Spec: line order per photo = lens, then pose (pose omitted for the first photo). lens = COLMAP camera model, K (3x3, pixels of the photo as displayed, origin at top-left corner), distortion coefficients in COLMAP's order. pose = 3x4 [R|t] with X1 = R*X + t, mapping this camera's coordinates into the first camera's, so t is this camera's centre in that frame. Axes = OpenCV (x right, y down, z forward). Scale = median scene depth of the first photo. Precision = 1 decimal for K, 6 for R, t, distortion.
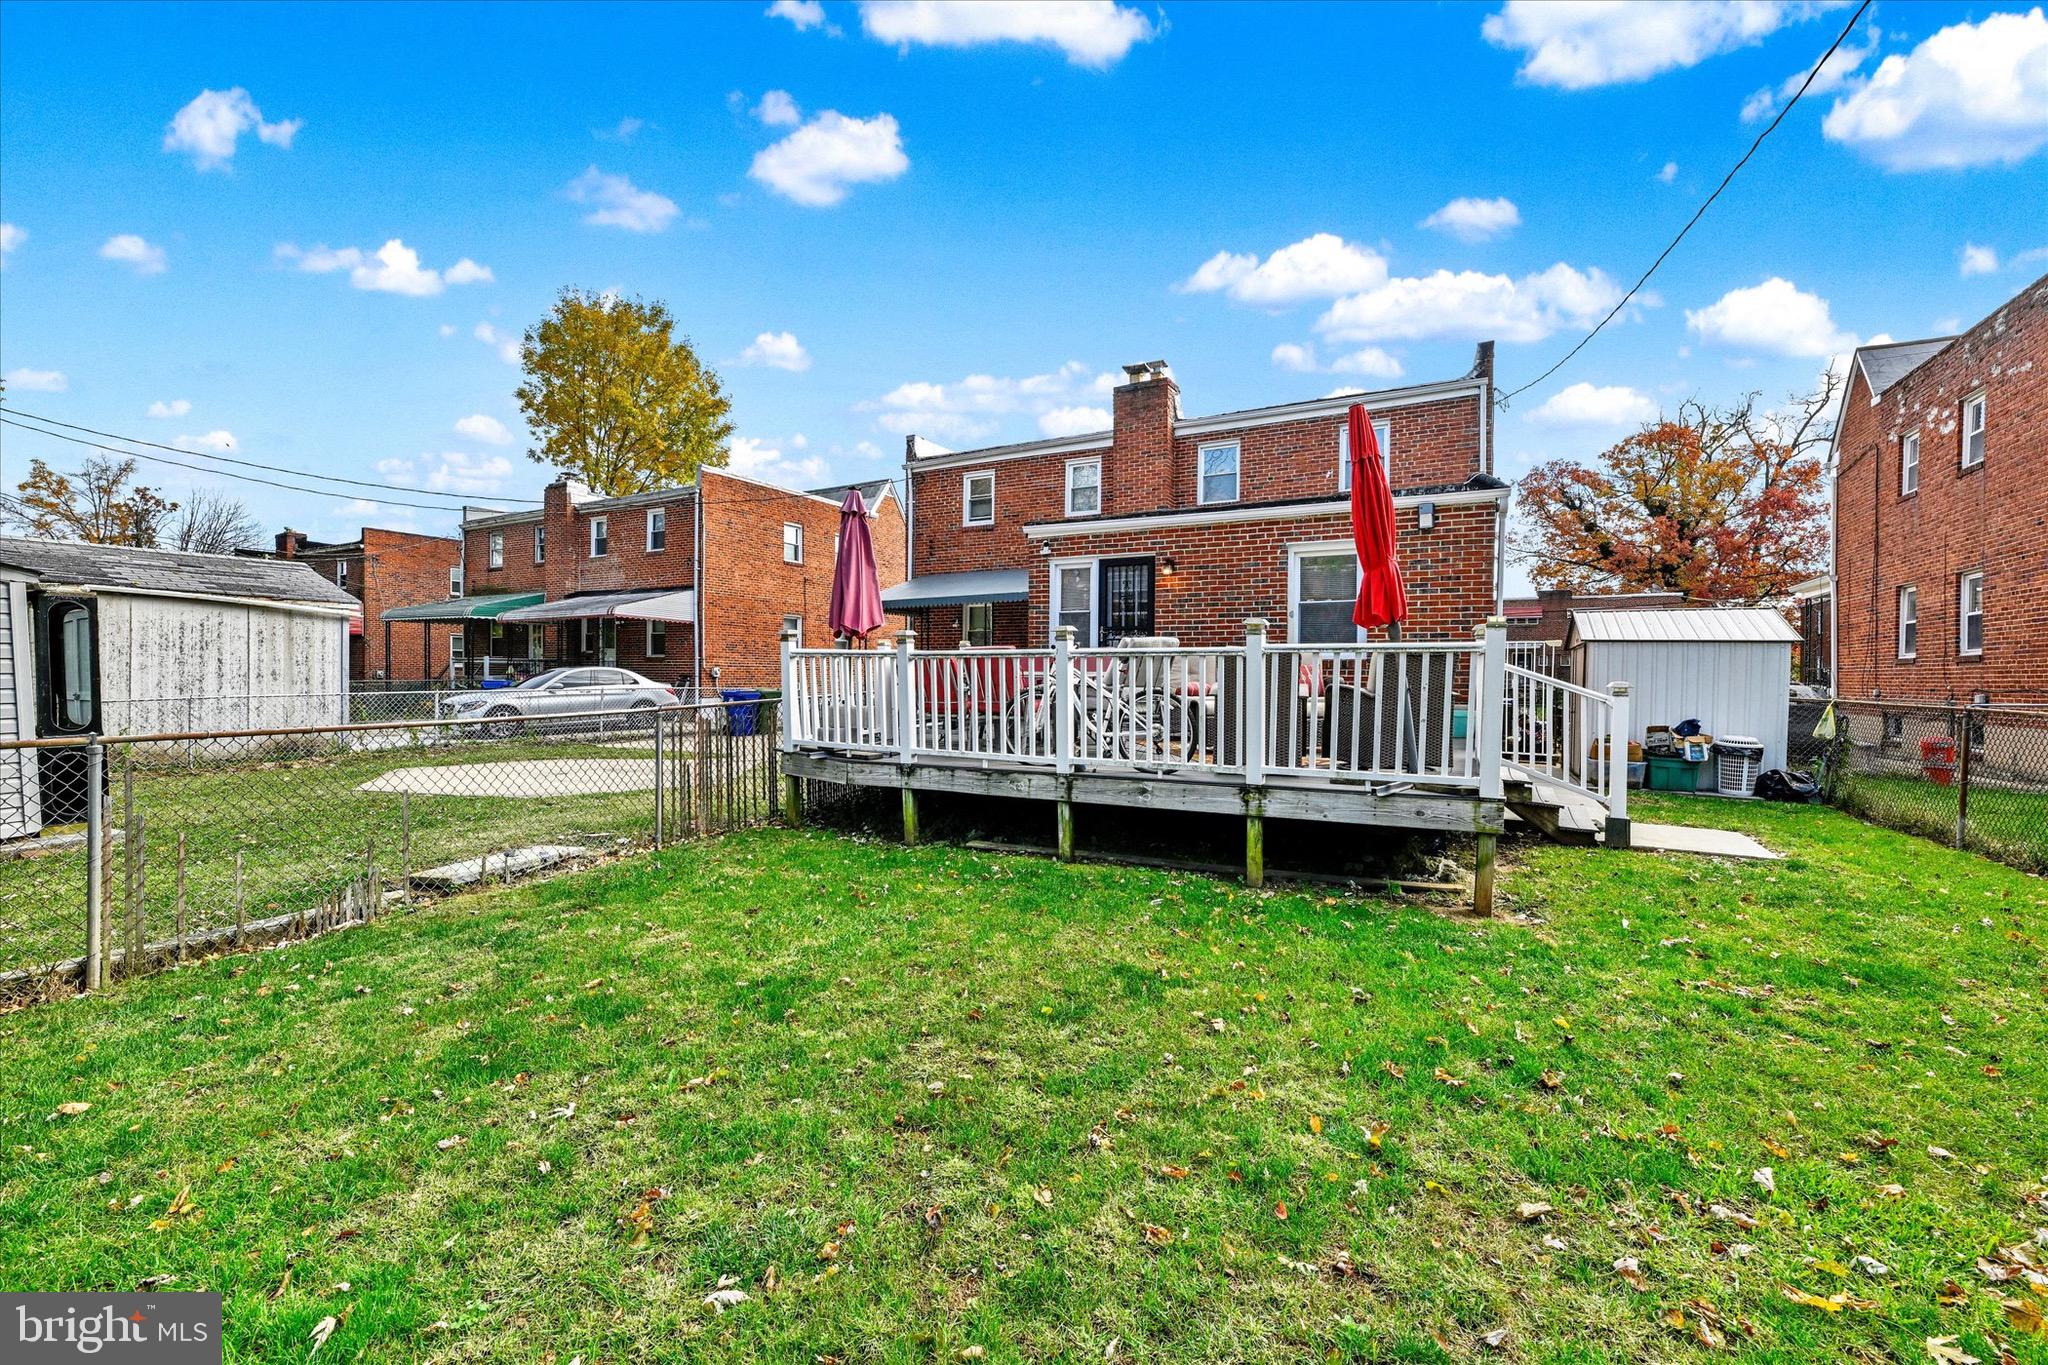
lens RADIAL K [[835.9, 0, 1021.5], [0, 835.9, 682.2], [0, 0, 1]] dist [-0.001226, 0.000252]
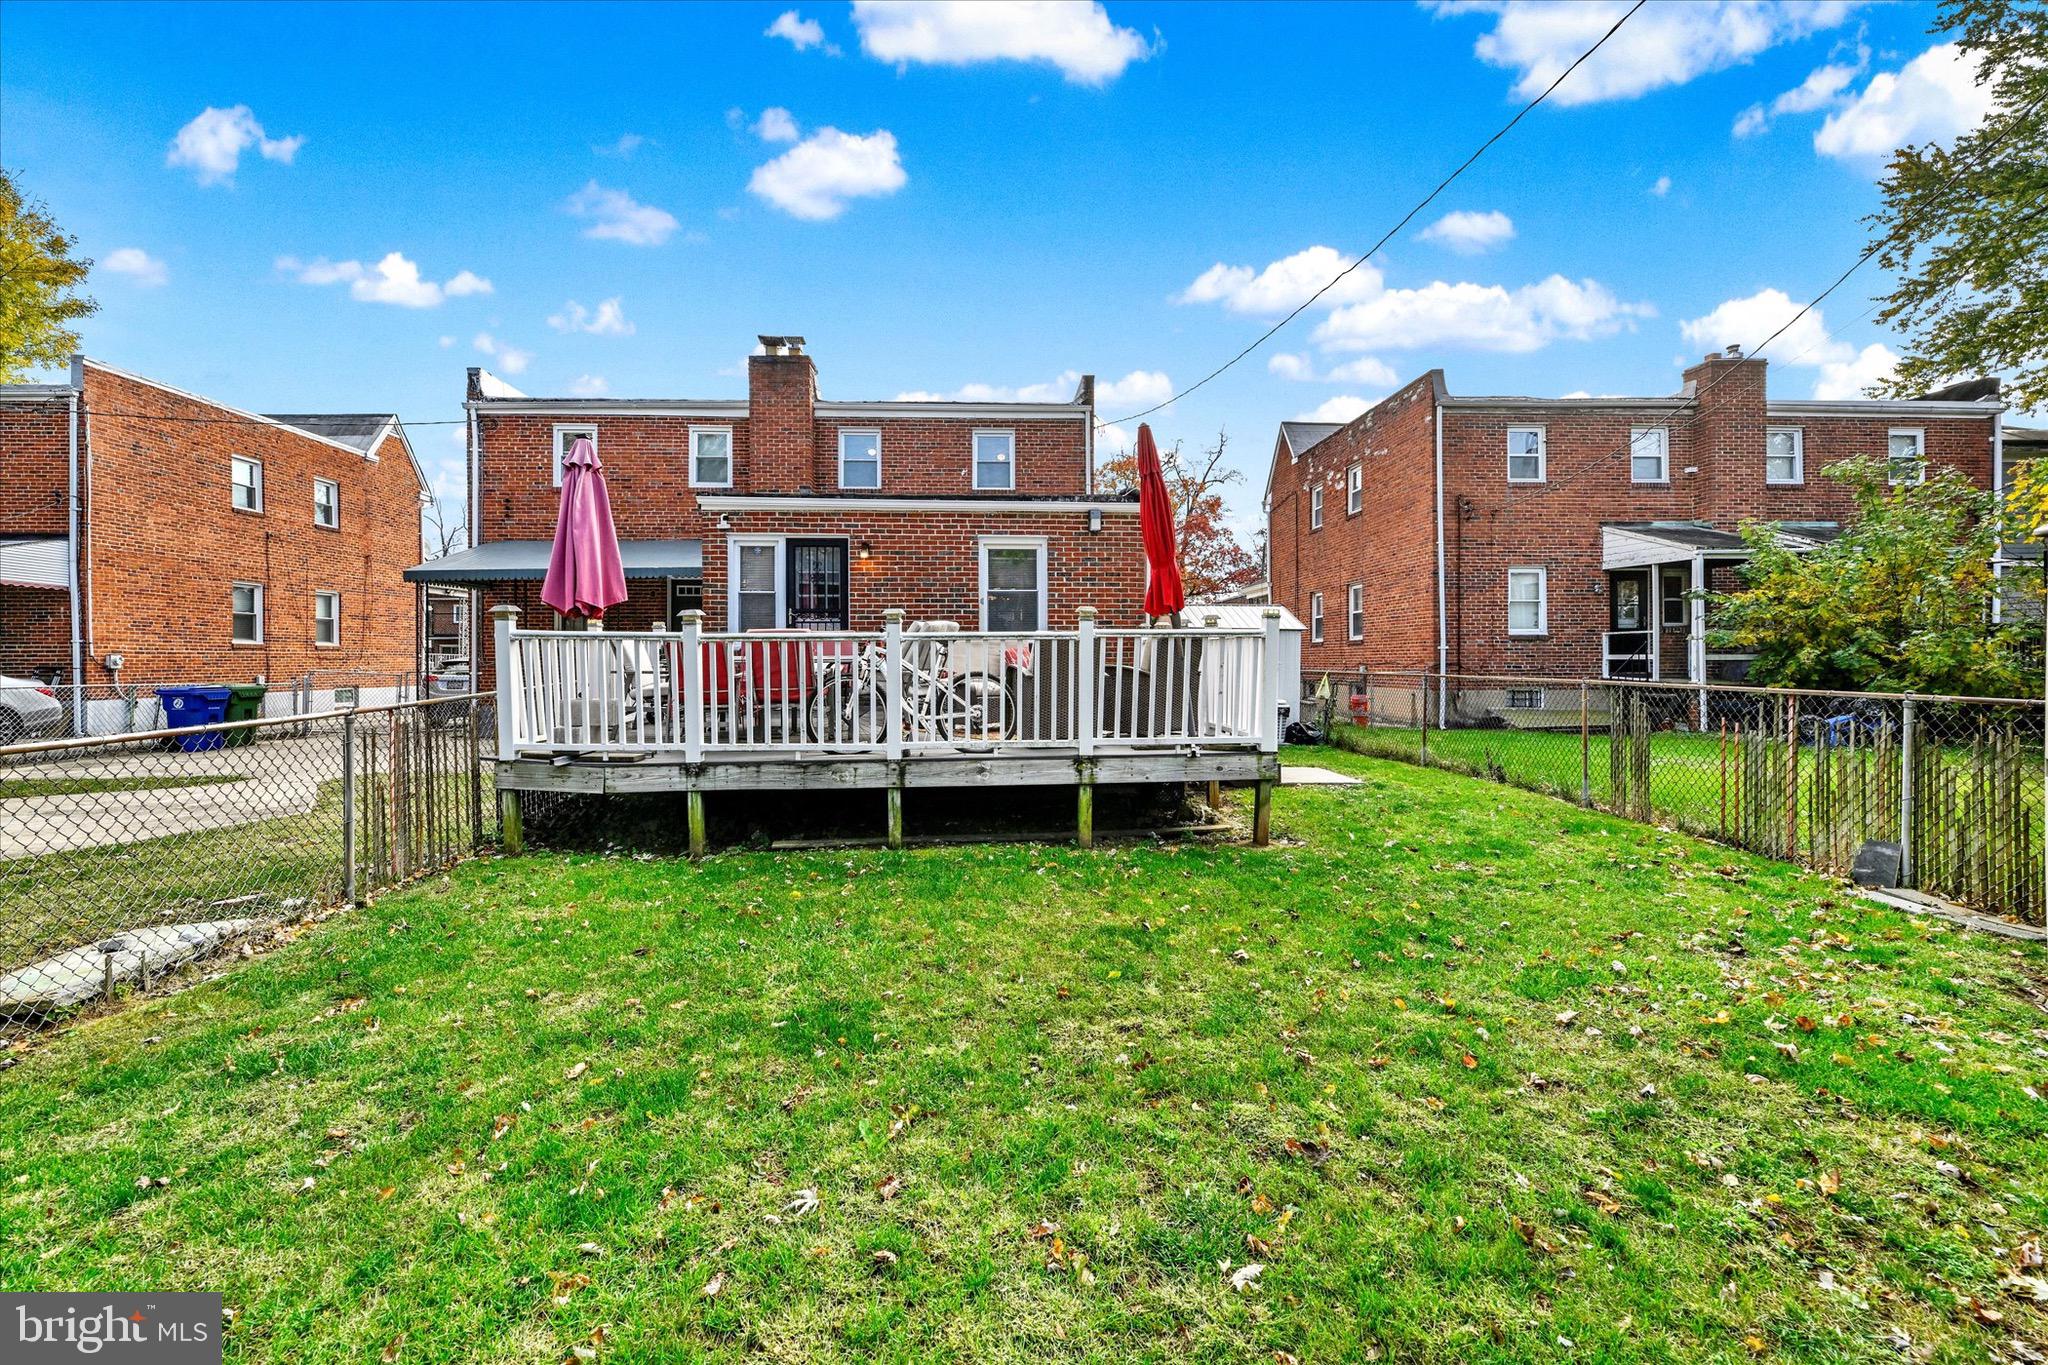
lens RADIAL K [[841.3, 0, 1018.6], [0, 841.3, 660.0], [0, 0, 1]] dist [-0.002340, -0.000501]
pose [[0.850670, -0.010846, 0.525588, -0.302492], [0.014570, 0.999890, -0.002947, -0.001979], [-0.525498, 0.010165, 0.850734, 0.074486]]
